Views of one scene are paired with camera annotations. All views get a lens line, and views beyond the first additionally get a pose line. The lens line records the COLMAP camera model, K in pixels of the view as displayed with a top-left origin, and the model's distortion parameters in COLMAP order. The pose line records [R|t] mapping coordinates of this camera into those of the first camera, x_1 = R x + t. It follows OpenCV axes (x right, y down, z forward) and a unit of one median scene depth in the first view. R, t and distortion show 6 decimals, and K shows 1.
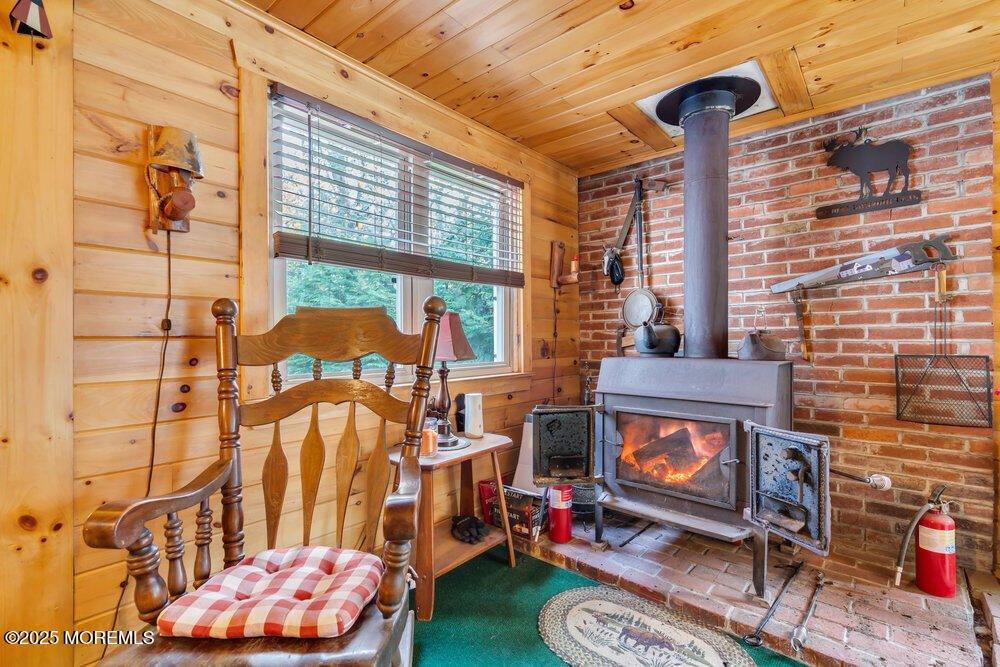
lens RADIAL K [[455.0, 0, 500.0], [0, 455.0, 333.5], [0, 0, 1]] dist [0.000140, 0.000365]
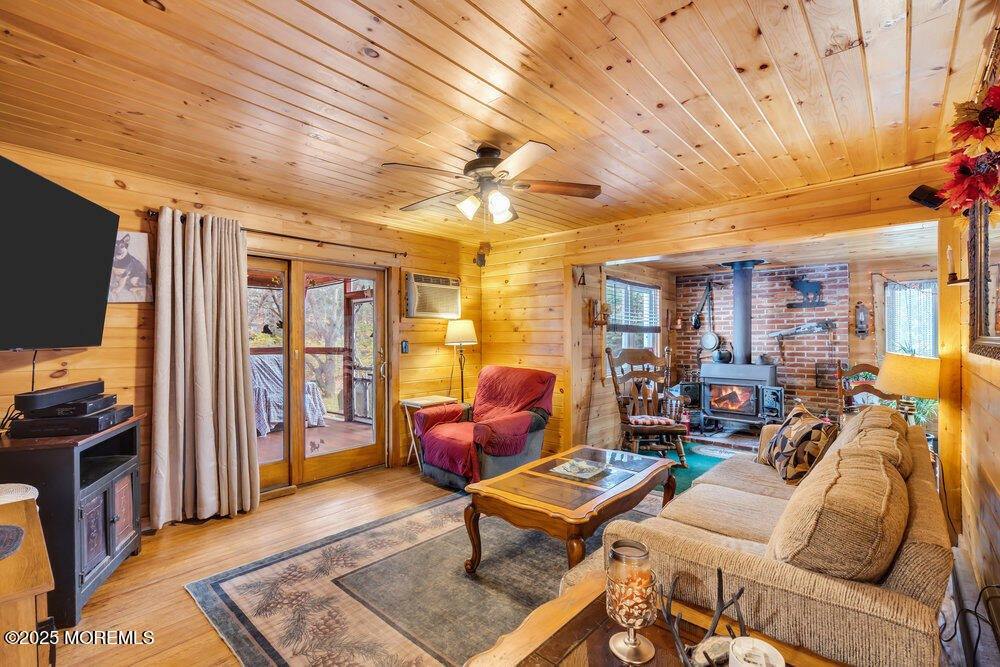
lens RADIAL K [[447.2, 0, 500.0], [0, 447.2, 333.5], [0, 0, 1]] dist [-0.000180, 0.000095]
pose [[0.999788, 0.002562, -0.020416, -0.867633], [-0.002622, 0.999992, -0.002888, -0.106792], [0.020408, 0.002941, 0.999787, -1.554416]]
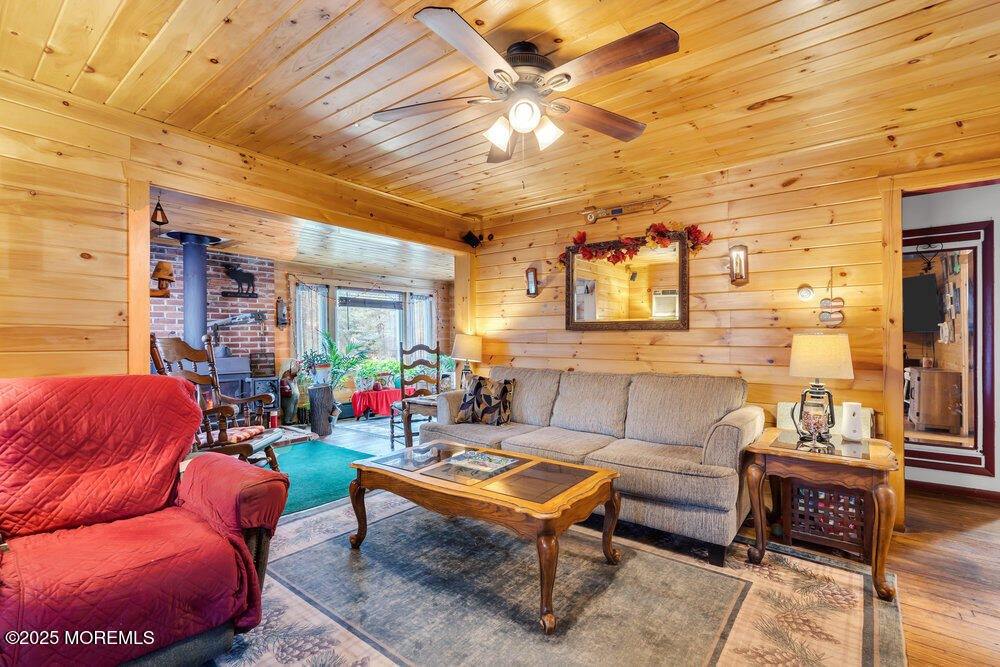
lens RADIAL K [[455.0, 0, 500.0], [0, 455.0, 333.5], [0, 0, 1]] dist [0.000140, 0.000365]
pose [[-0.043647, 0.012831, 0.998965, -1.765417], [-0.002240, 0.999914, -0.012941, -0.037104], [-0.999044, -0.002803, -0.043615, -0.330089]]
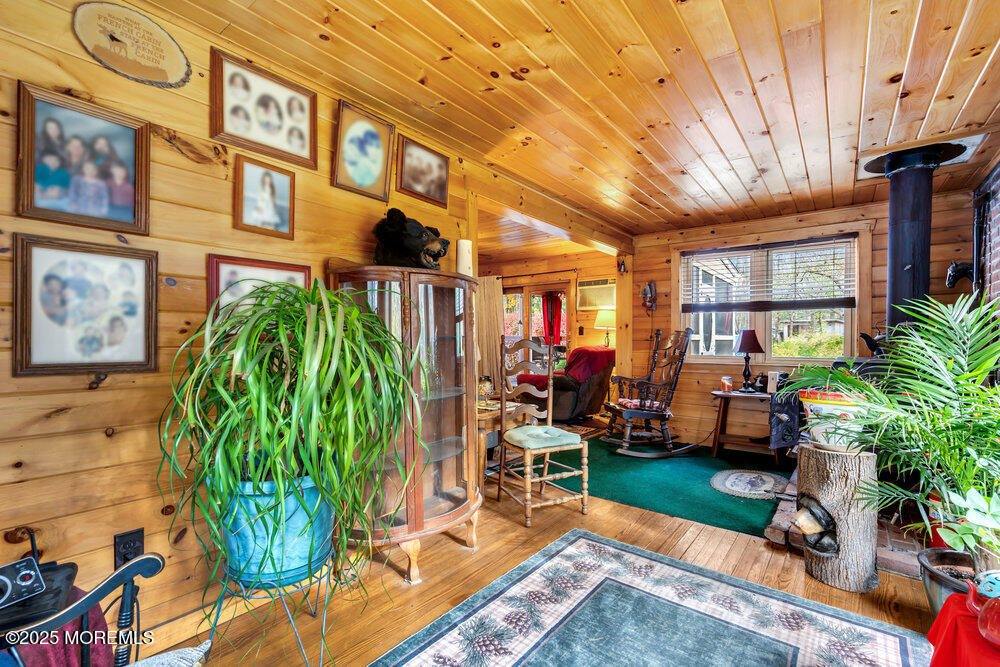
lens RADIAL K [[455.0, 0, 500.0], [0, 455.0, 333.5], [0, 0, 1]] dist [0.000140, 0.000365]
pose [[0.043081, -0.002384, -0.999069, 1.726666], [0.003073, 0.999993, -0.002253, -0.026131], [0.999067, -0.002973, 0.043088, -0.201738]]
